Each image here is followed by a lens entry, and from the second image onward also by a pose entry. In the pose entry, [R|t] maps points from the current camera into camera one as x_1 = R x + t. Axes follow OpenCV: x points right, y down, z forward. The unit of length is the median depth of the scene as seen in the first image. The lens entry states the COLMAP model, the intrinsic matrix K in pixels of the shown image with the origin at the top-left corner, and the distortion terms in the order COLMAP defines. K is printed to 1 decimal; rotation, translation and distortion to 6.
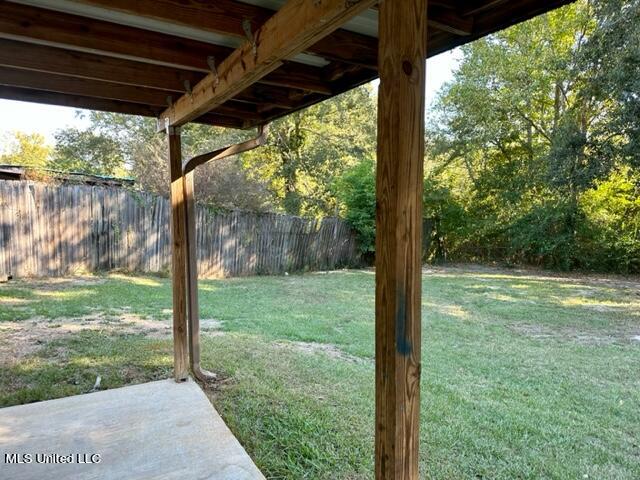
lens RADIAL K [[447.6, 0, 318.8], [0, 447.6, 235.6], [0, 0, 1]] dist [0.054044, -0.070007]
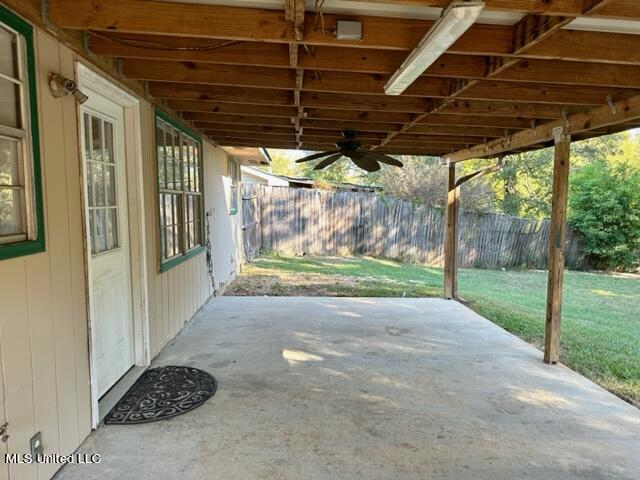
lens RADIAL K [[447.6, 0, 319.8], [0, 447.6, 243.7], [0, 0, 1]] dist [0.054044, -0.070007]
pose [[0.897660, 0.045660, -0.438318, 0.003414], [-0.039798, 0.998953, 0.022558, 0.009702], [0.438889, -0.002806, 0.898537, -0.109510]]
